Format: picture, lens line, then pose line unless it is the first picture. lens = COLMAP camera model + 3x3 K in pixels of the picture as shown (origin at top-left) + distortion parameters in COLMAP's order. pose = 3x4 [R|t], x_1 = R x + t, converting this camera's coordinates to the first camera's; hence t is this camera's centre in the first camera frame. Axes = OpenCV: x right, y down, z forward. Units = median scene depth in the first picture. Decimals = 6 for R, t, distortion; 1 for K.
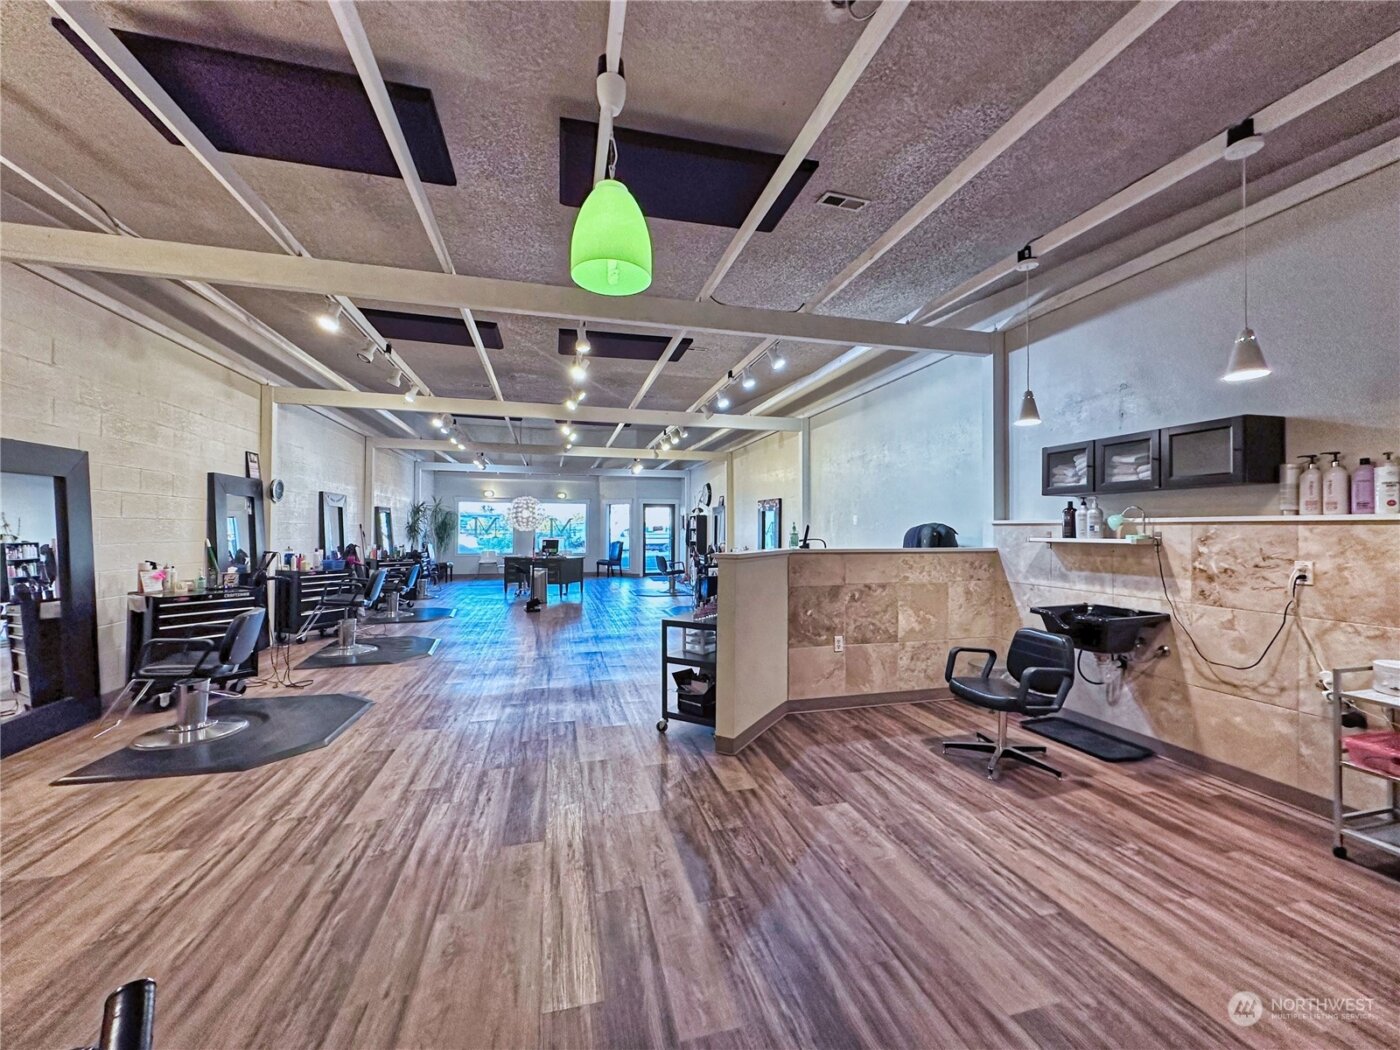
lens RADIAL K [[555.7, 0, 700.0], [0, 555.7, 525.0], [0, 0, 1]] dist [-0.001032, 0.000110]
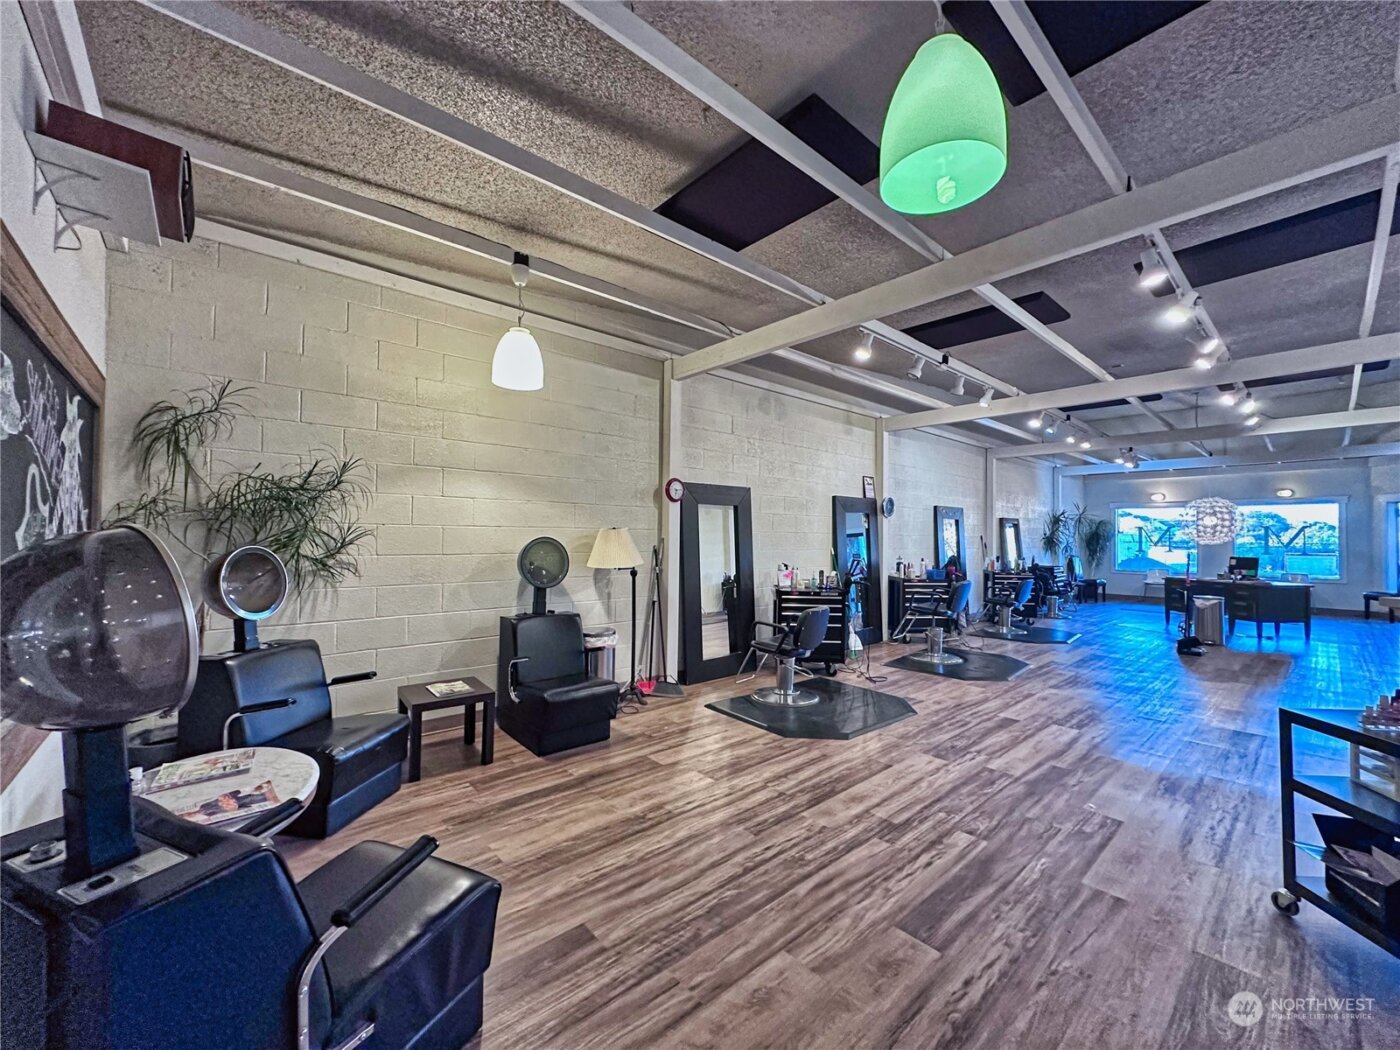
lens RADIAL K [[555.7, 0, 700.0], [0, 555.7, 525.0], [0, 0, 1]] dist [-0.001032, 0.000110]
pose [[0.448137, -0.019427, -0.893754, 0.181306], [0.001326, 0.999777, -0.021067, -0.001538], [0.893964, 0.008255, 0.448063, 0.247112]]
